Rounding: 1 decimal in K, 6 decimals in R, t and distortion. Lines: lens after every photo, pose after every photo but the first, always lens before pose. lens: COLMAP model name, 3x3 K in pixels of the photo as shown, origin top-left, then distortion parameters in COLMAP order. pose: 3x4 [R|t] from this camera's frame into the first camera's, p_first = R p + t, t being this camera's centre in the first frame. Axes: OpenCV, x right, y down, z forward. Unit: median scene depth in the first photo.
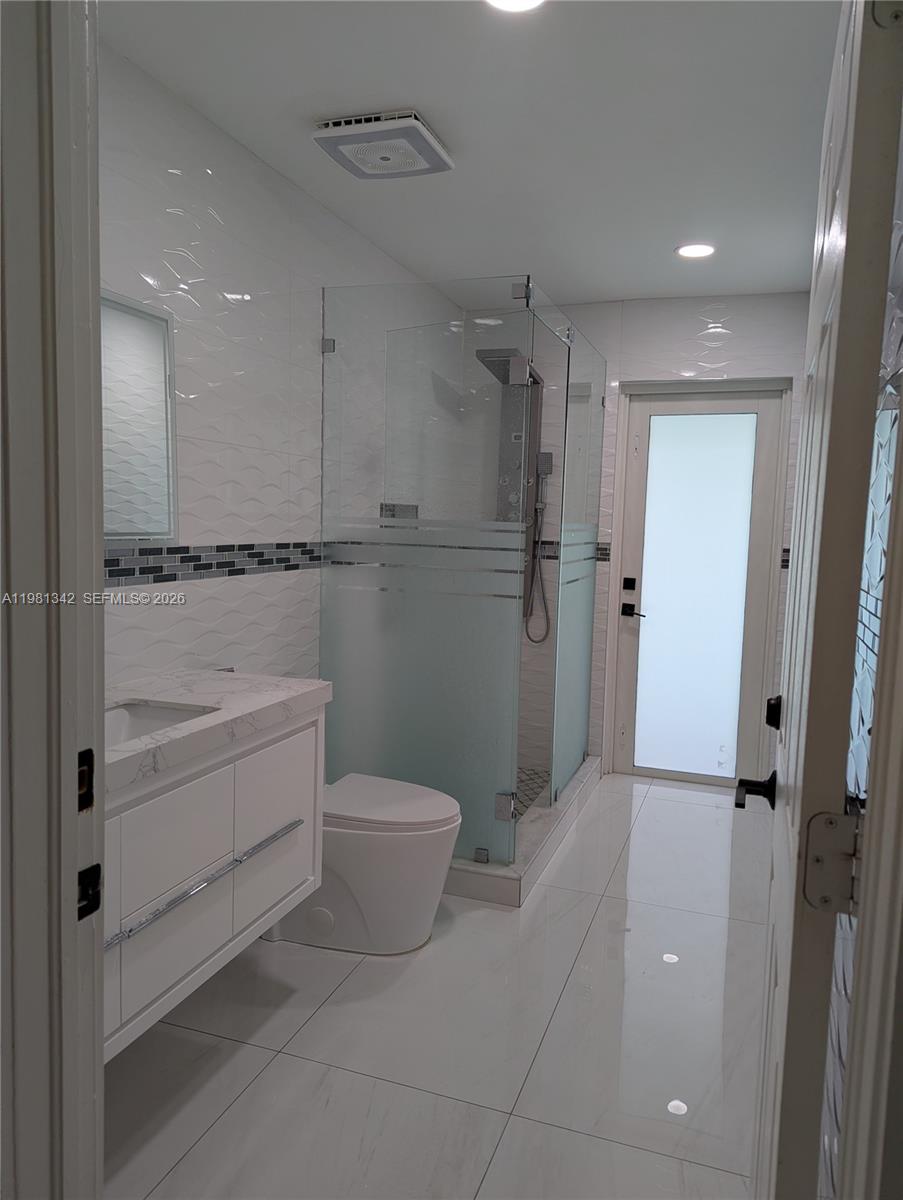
lens RADIAL K [[855.9, 0, 451.5], [0, 855.9, 600.0], [0, 0, 1]] dist [0.031890, -0.068836]
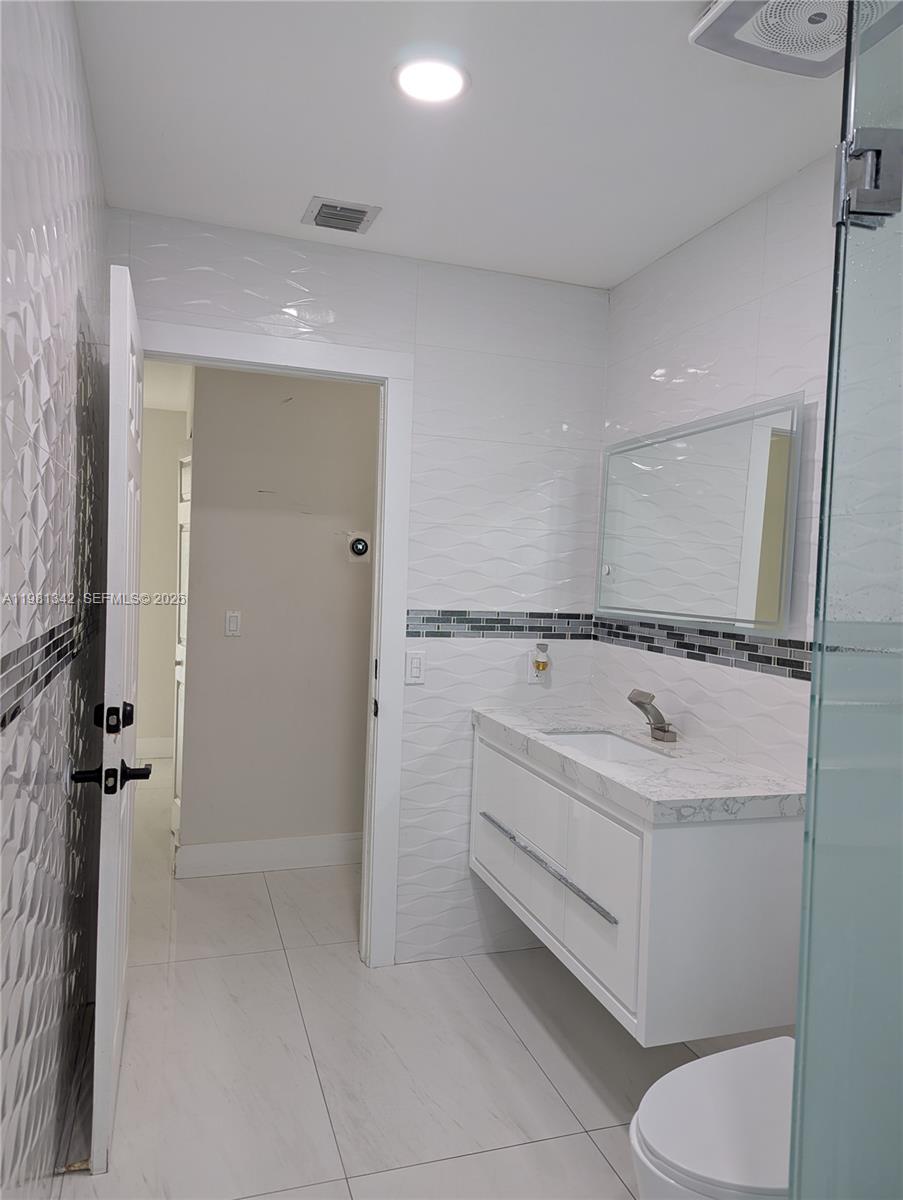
lens RADIAL K [[855.9, 0, 451.5], [0, 855.9, 600.0], [0, 0, 1]] dist [0.031890, -0.068836]
pose [[-0.782122, -0.058917, -0.620333, 0.555162], [-0.139235, 0.986874, 0.081818, -0.135836], [0.607370, 0.150364, -0.780059, 1.595203]]
